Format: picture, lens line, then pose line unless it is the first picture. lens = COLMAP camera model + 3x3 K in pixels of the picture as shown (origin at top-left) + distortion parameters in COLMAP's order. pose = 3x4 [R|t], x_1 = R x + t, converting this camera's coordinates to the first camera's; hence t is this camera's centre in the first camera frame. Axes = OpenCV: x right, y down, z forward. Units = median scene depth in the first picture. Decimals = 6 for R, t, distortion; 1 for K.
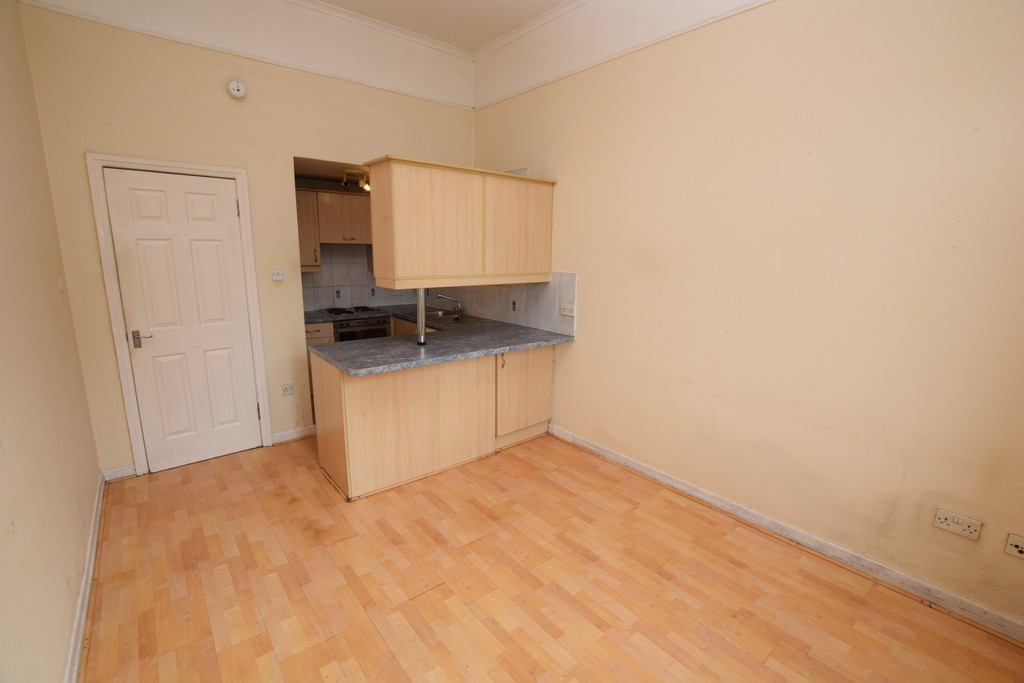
lens RADIAL K [[450.9, 0, 513.2], [0, 450.9, 342.7], [0, 0, 1]] dist [-0.027561, -0.000053]
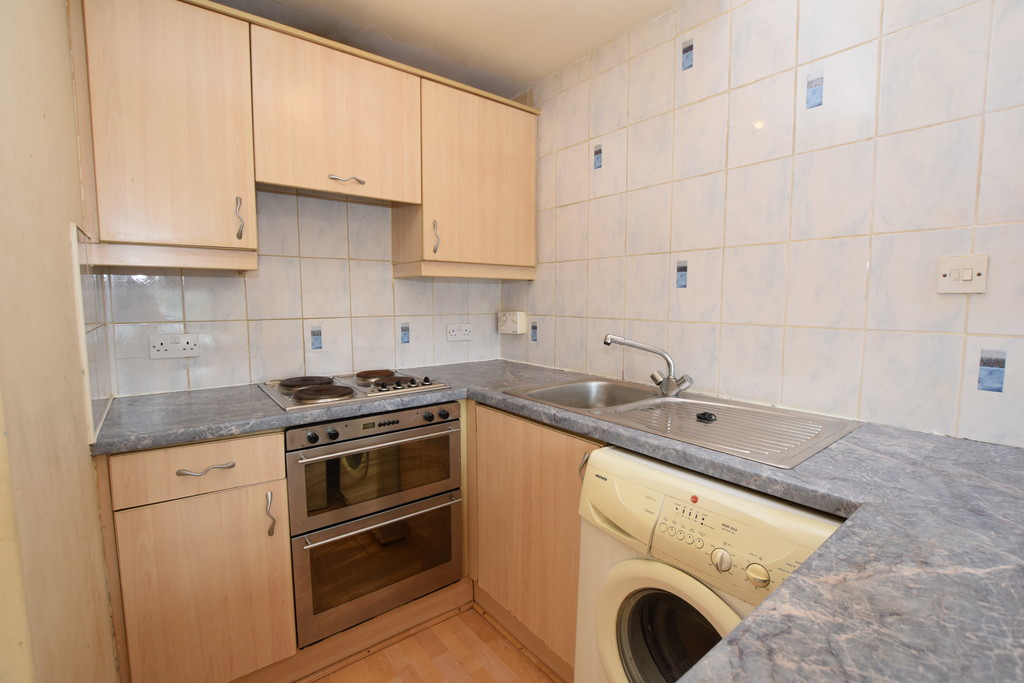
lens RADIAL K [[450.9, 0, 512.4], [0, 450.9, 340.9], [0, 0, 1]] dist [-0.027561, -0.000053]
pose [[0.999610, -0.013632, -0.024363, -0.237630], [0.010955, 0.994221, -0.106789, -0.070794], [0.025678, 0.106481, 0.993983, 0.691203]]
